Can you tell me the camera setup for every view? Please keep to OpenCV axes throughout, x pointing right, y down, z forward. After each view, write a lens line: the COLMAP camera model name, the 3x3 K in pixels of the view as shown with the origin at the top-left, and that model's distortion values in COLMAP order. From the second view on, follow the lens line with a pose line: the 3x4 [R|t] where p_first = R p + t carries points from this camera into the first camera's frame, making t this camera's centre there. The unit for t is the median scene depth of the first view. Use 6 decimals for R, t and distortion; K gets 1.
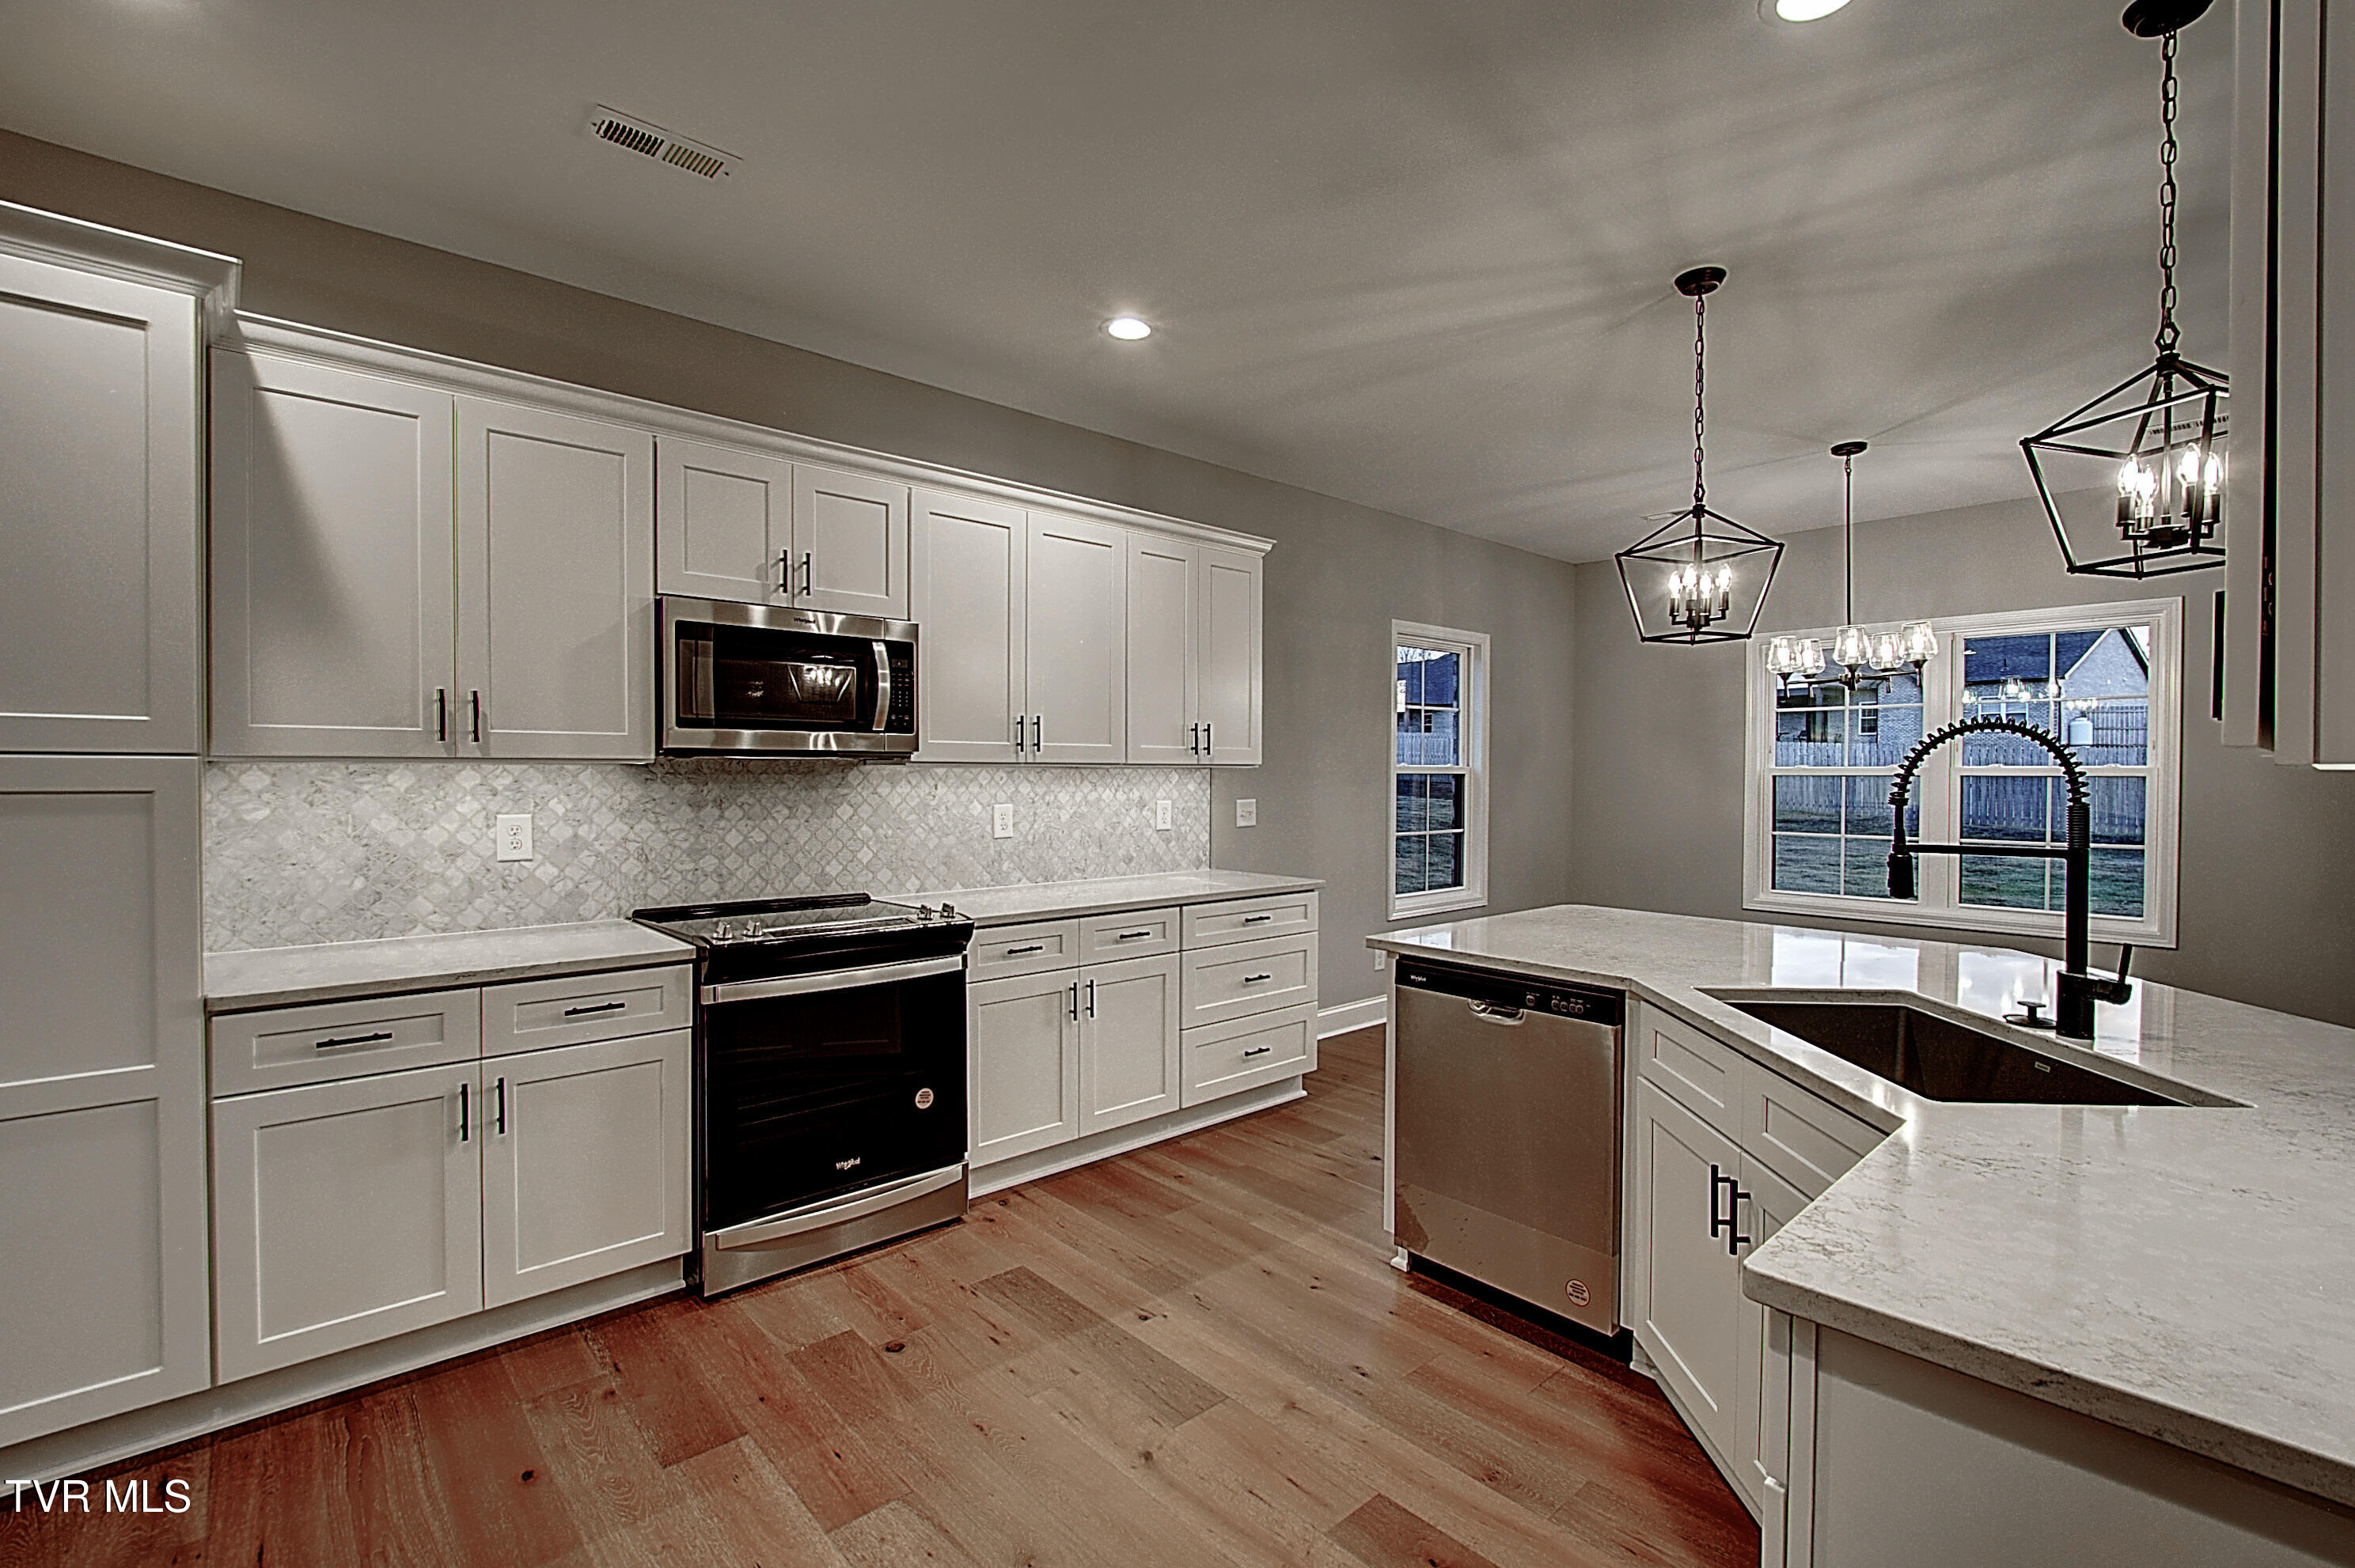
lens RADIAL K [[1052.2, 0, 1179.7], [0, 1052.2, 790.8], [0, 0, 1]] dist [0.004621, -0.008001]
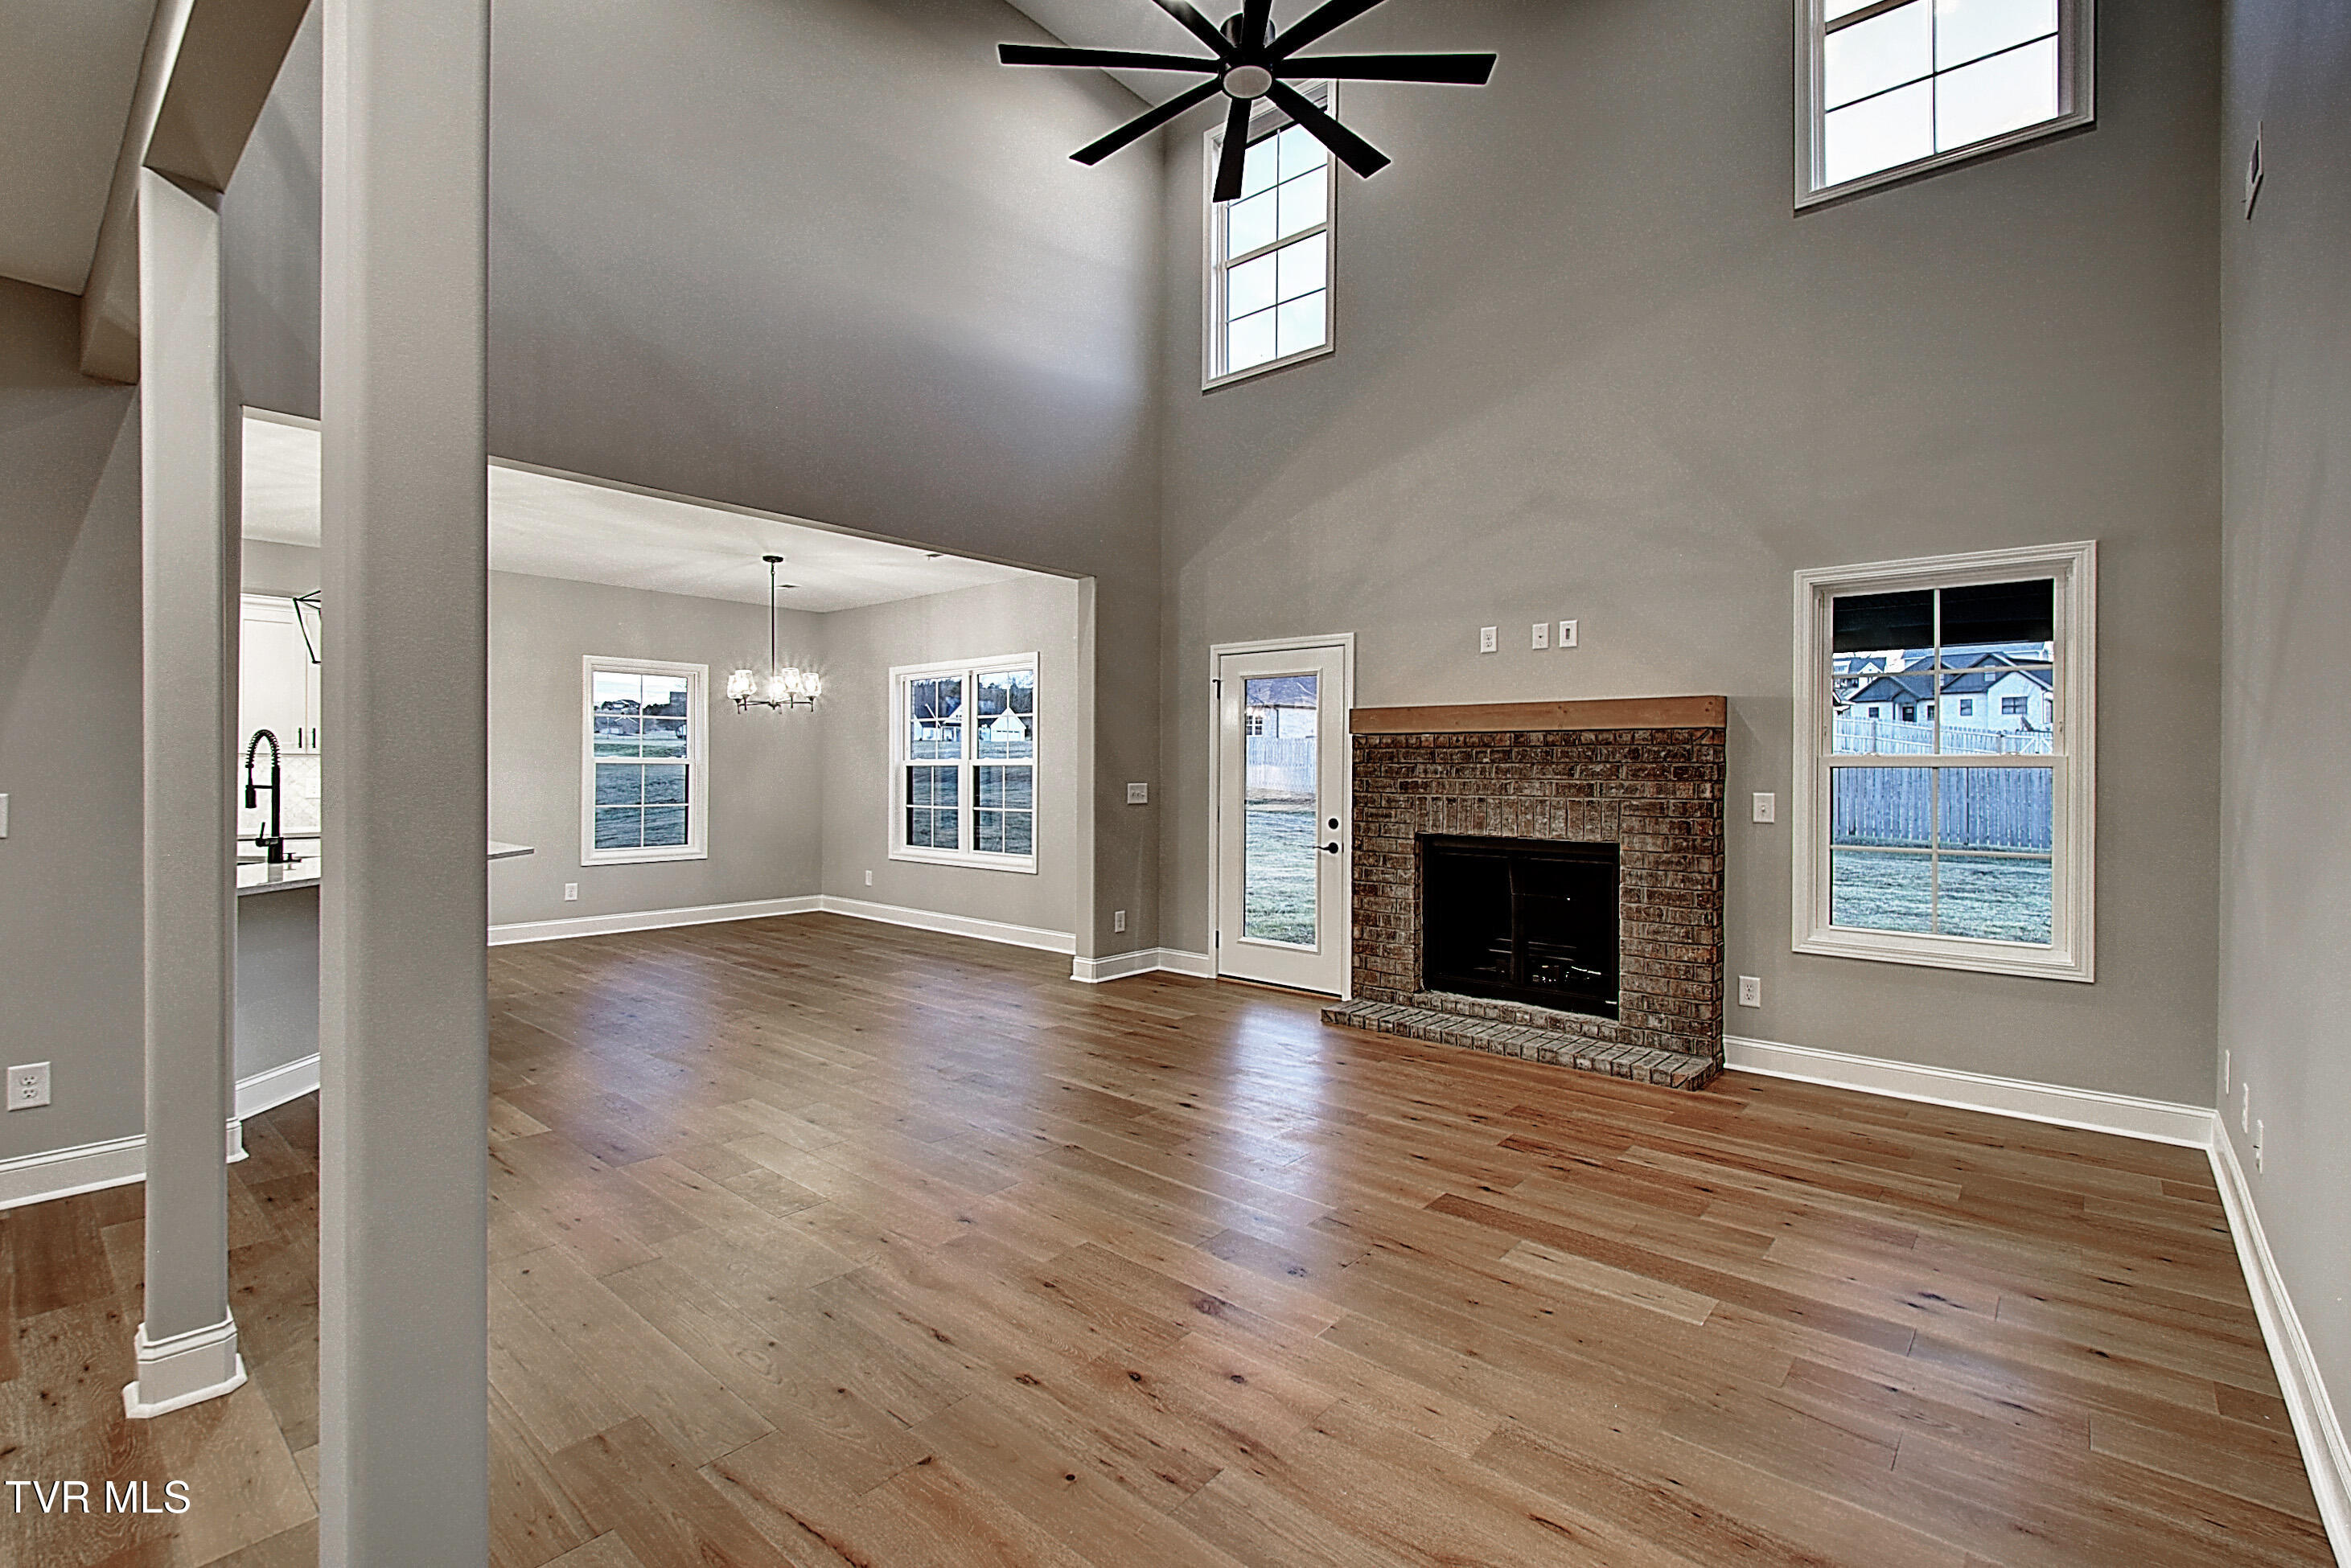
lens RADIAL K [[1050.4, 0, 1169.5], [0, 1050.4, 770.0], [0, 0, 1]] dist [0.004621, -0.008001]
pose [[0.993435, 0.001957, 0.114380, 1.271169], [0.000326, 0.999801, -0.019938, 0.033455], [-0.114397, 0.019844, 0.993237, -0.787036]]
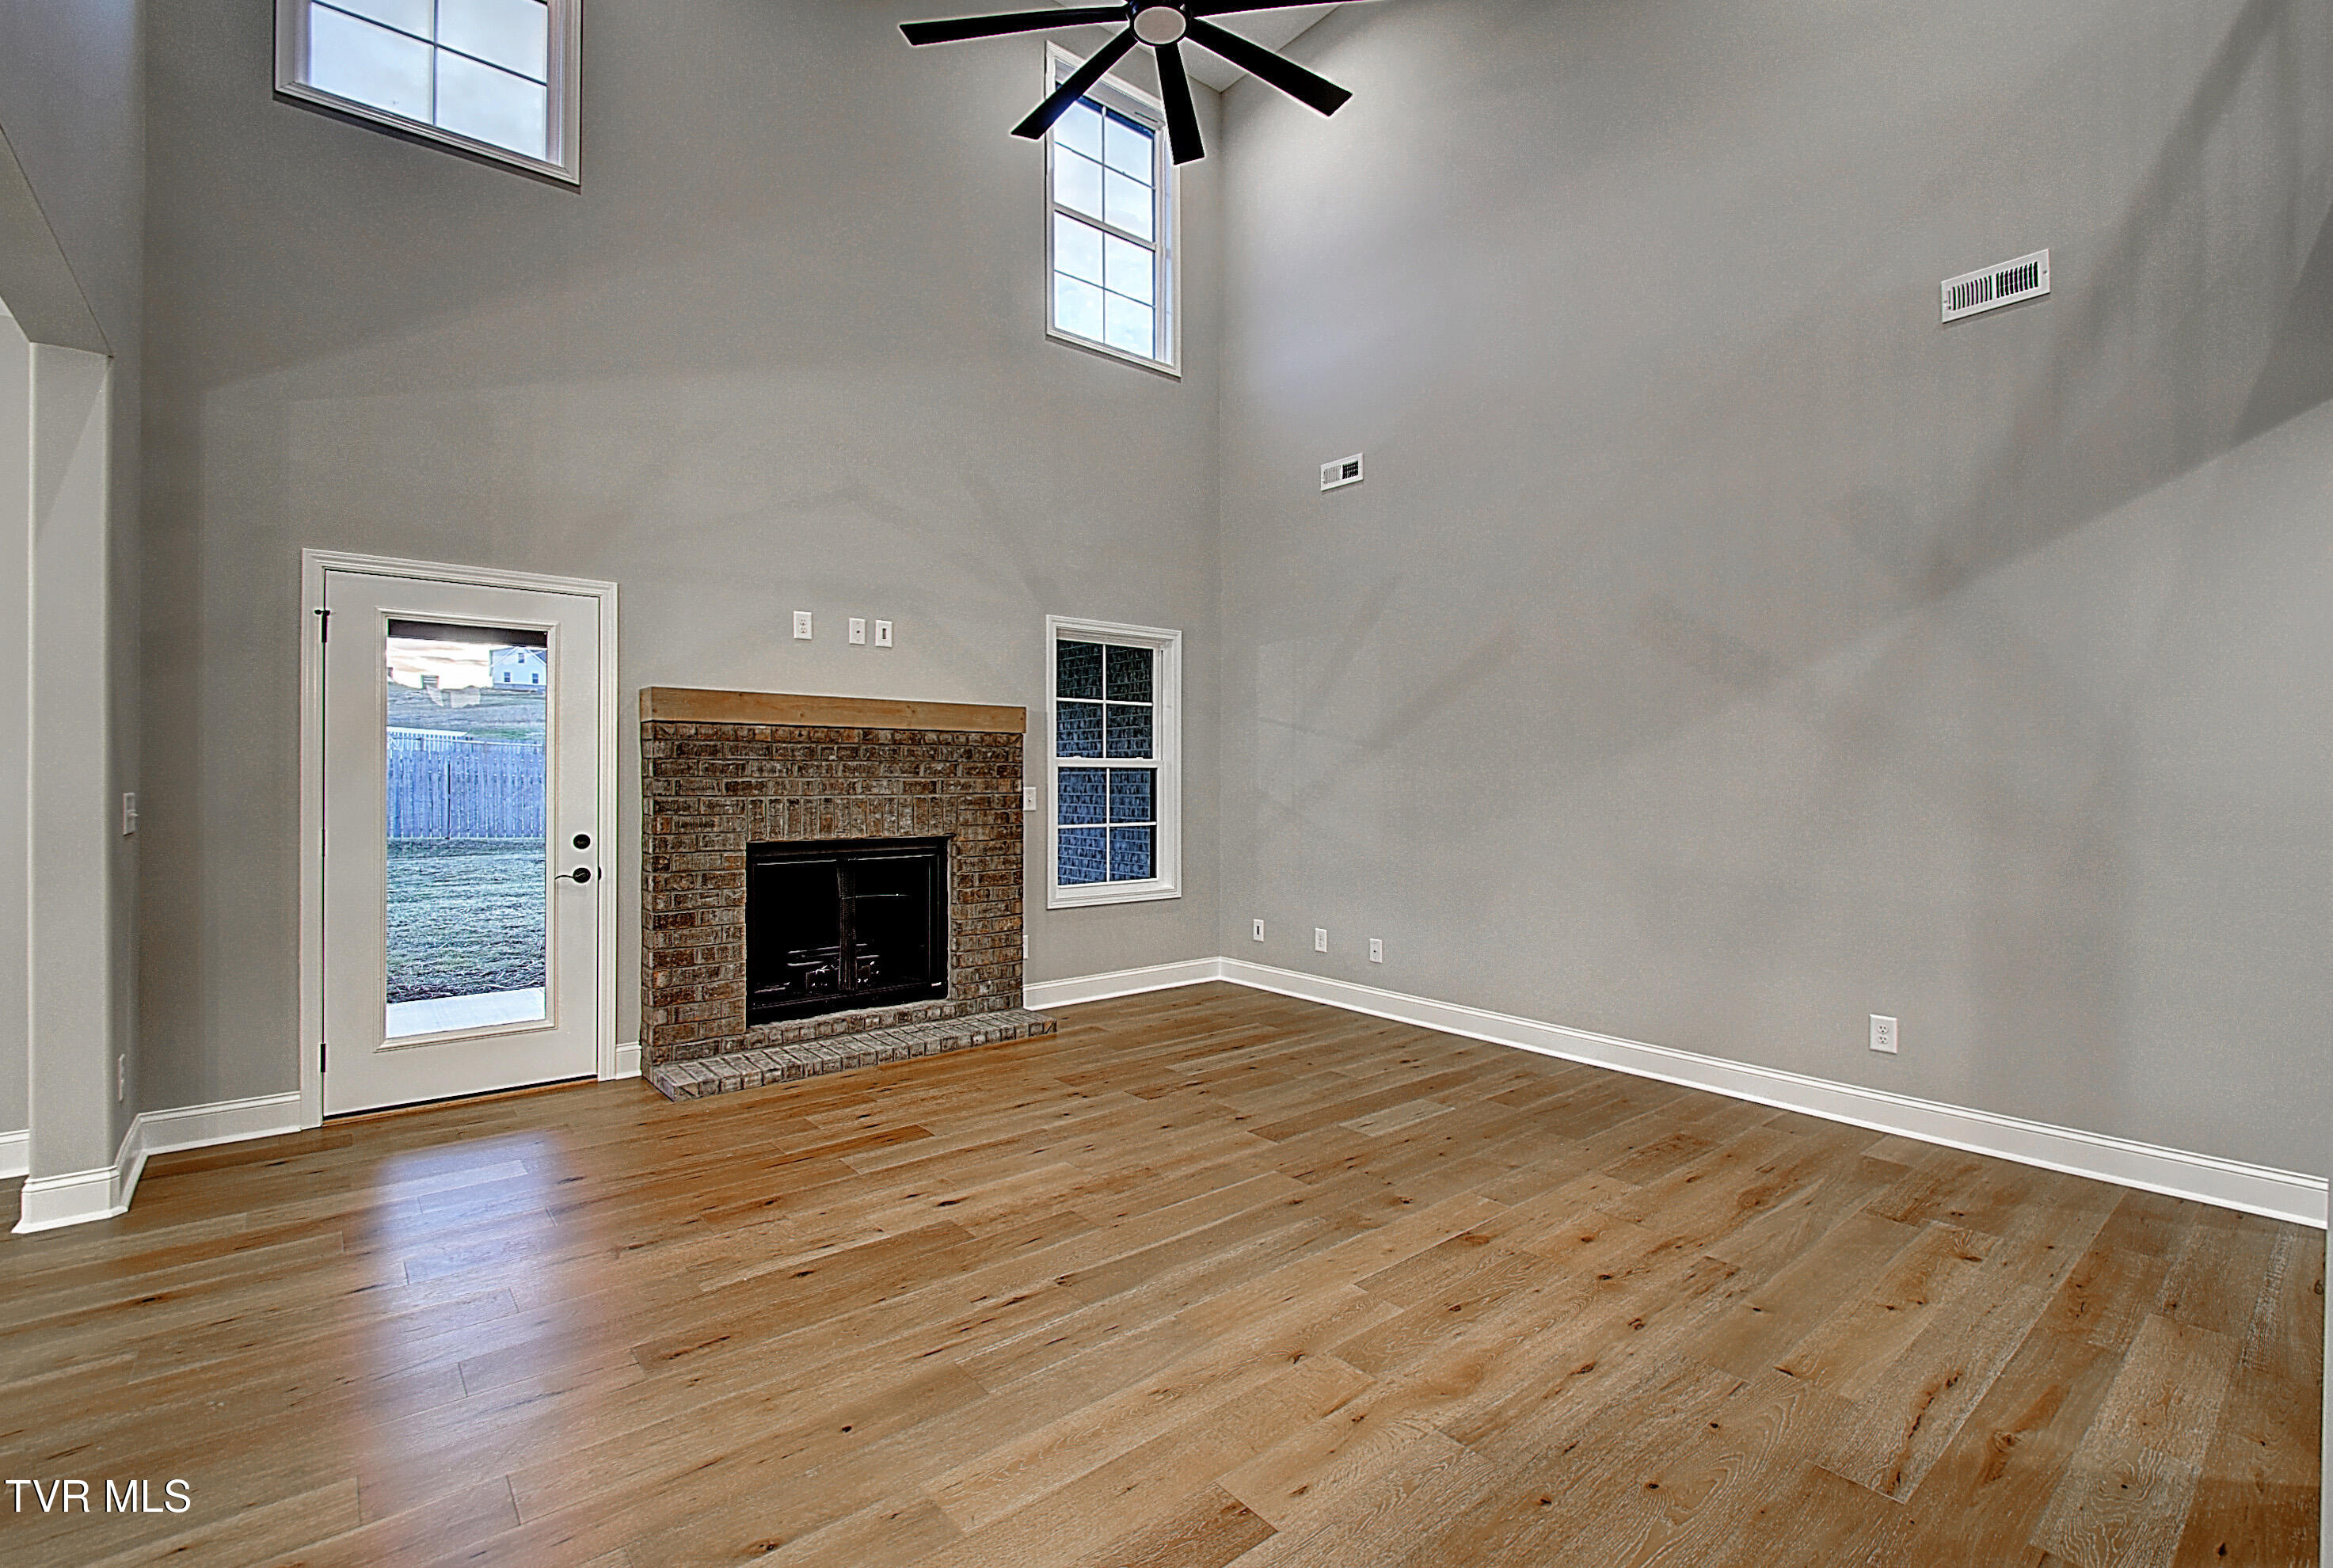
lens RADIAL K [[1033.3, 0, 1156.1], [0, 1033.3, 780.7], [0, 0, 1]] dist [-0.000303, -0.005750]
pose [[0.053310, -0.008968, 0.998538, 0.588037], [0.016259, 0.999835, 0.008112, 0.017227], [-0.998446, 0.015803, 0.053447, 0.100351]]
